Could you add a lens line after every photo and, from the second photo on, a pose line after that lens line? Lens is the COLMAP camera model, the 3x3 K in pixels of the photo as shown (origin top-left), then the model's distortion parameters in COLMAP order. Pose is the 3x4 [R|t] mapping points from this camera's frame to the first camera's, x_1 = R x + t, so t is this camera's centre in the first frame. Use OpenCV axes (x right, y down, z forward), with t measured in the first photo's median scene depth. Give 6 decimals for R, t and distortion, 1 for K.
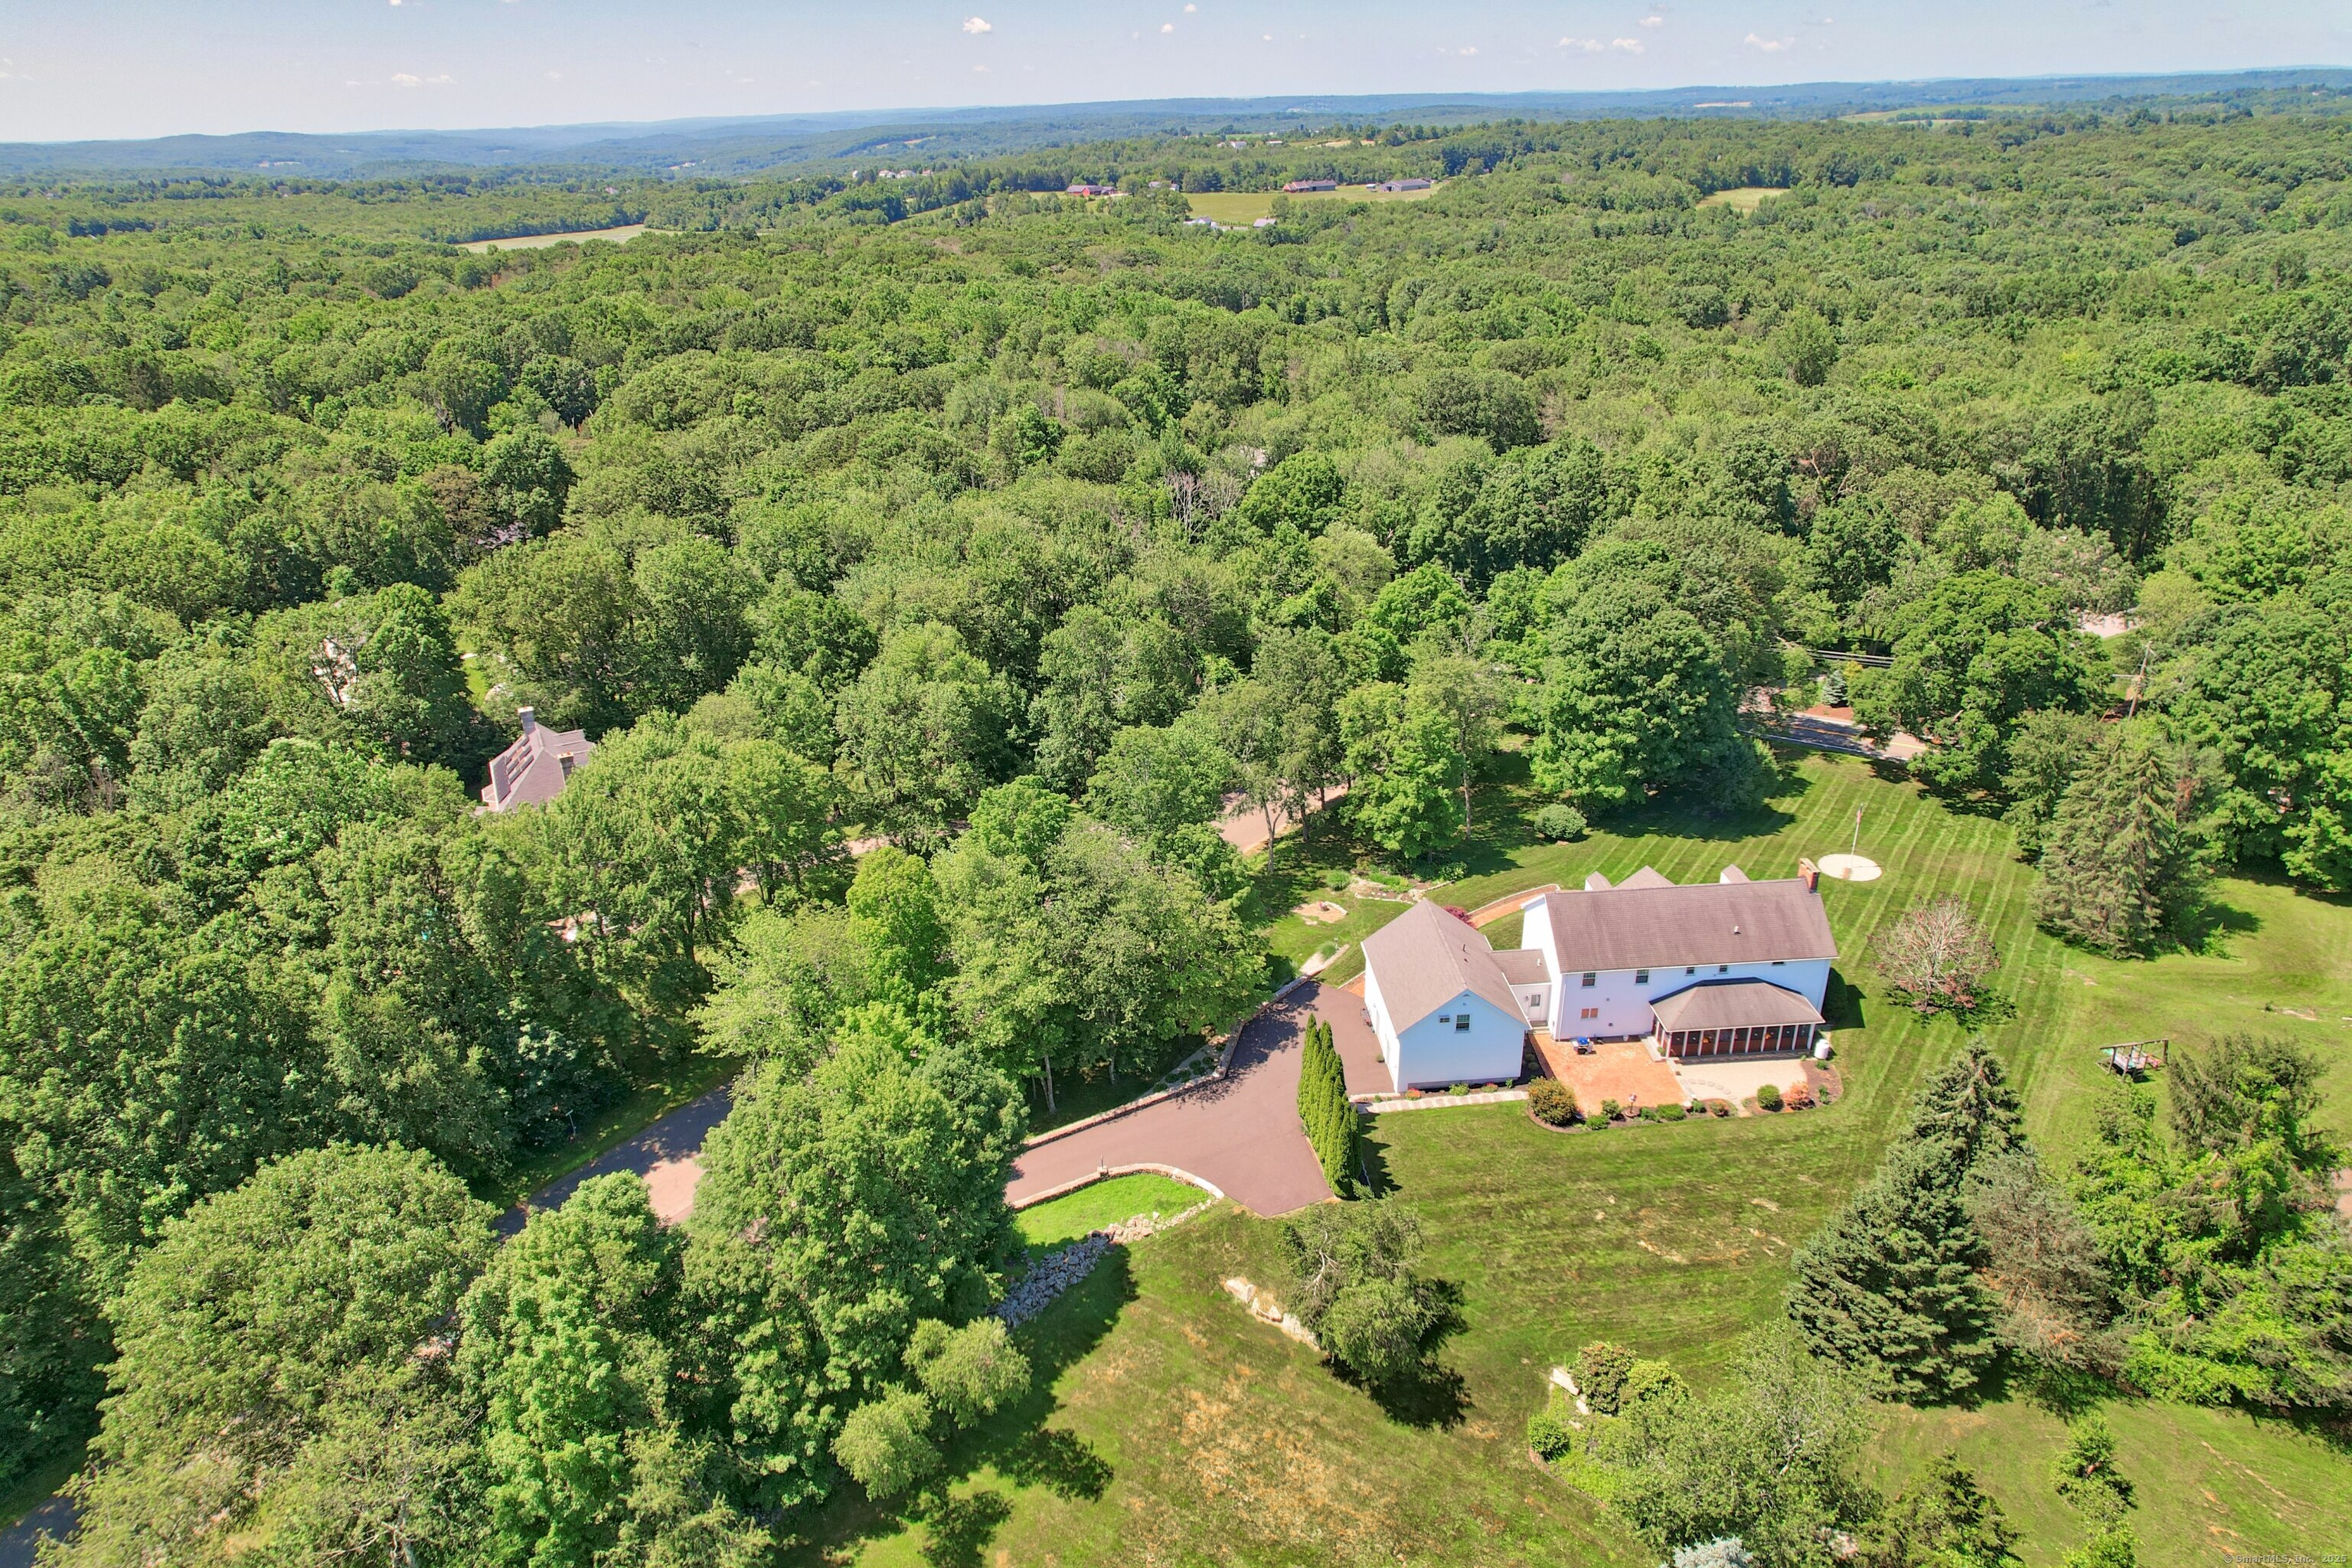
lens RADIAL K [[1499.0, 0, 1176.0], [0, 1499.0, 784.0], [0, 0, 1]] dist [-0.071627, 0.070757]
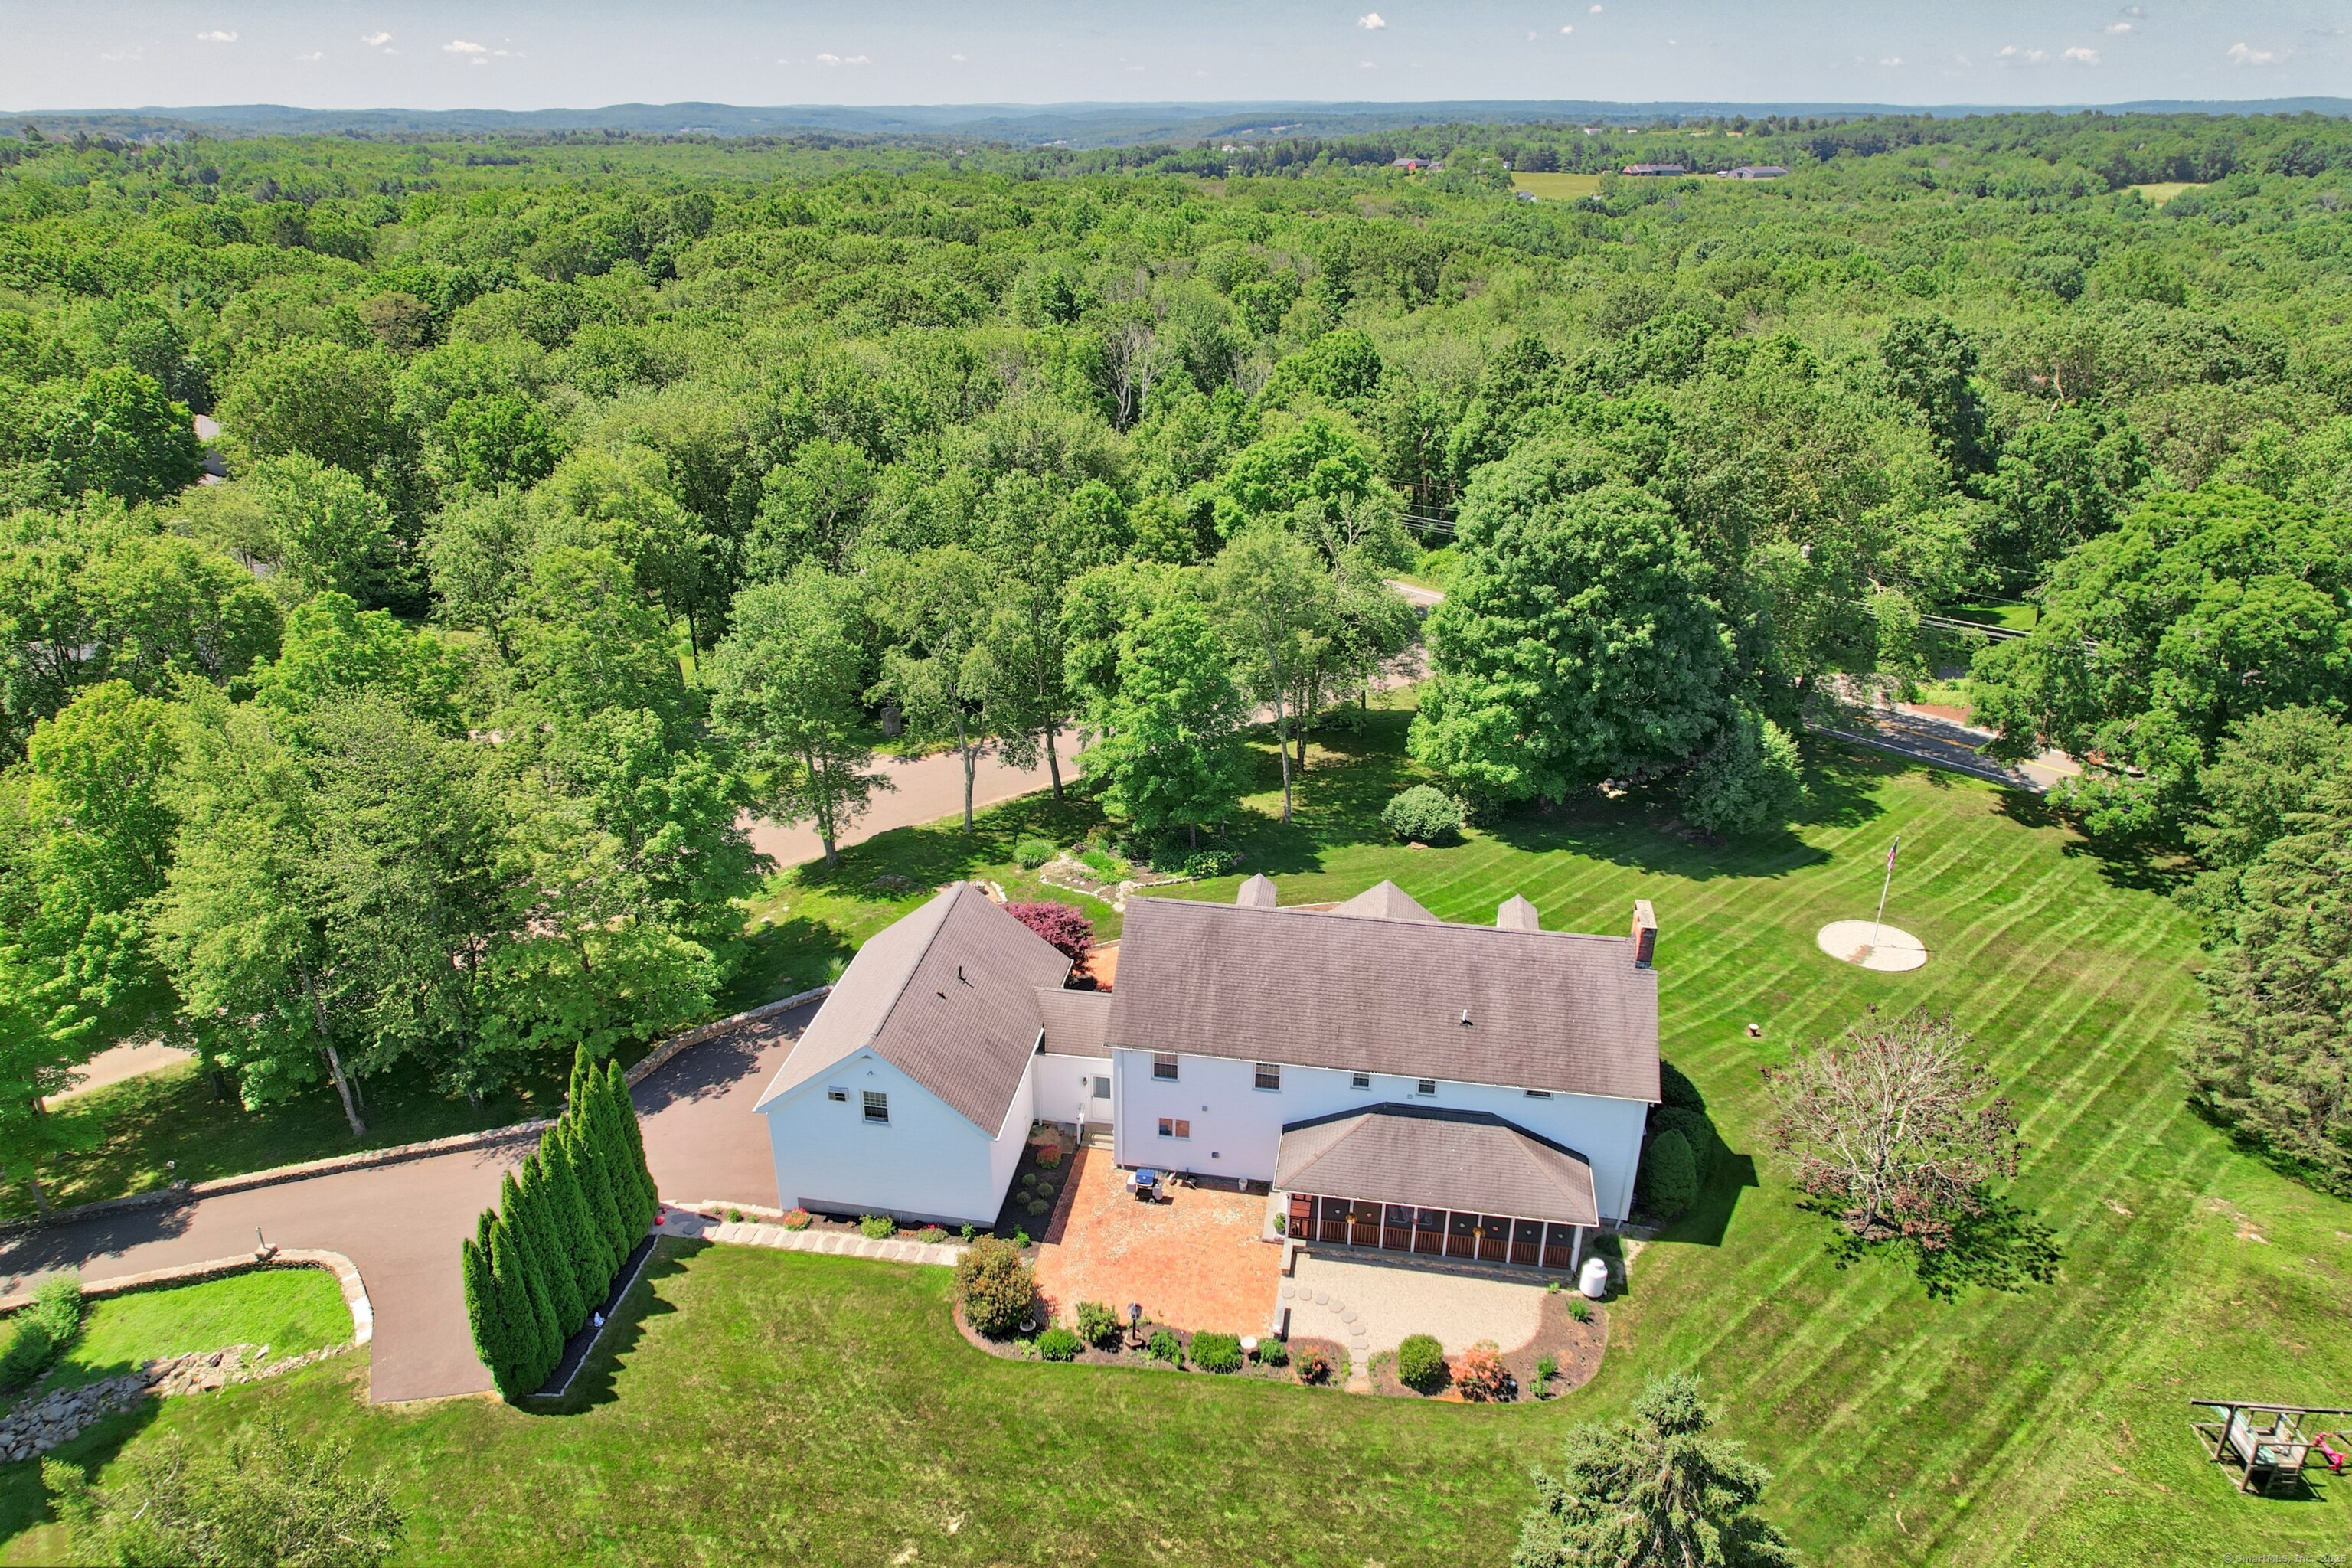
lens RADIAL K [[1499.0, 0, 1176.0], [0, 1499.0, 784.0], [0, 0, 1]] dist [-0.071627, 0.070757]
pose [[0.972257, 0.119432, -0.201129, 0.288453], [-0.119272, 0.992777, 0.012956, 0.017874], [0.201223, 0.011393, 0.979479, 0.362907]]
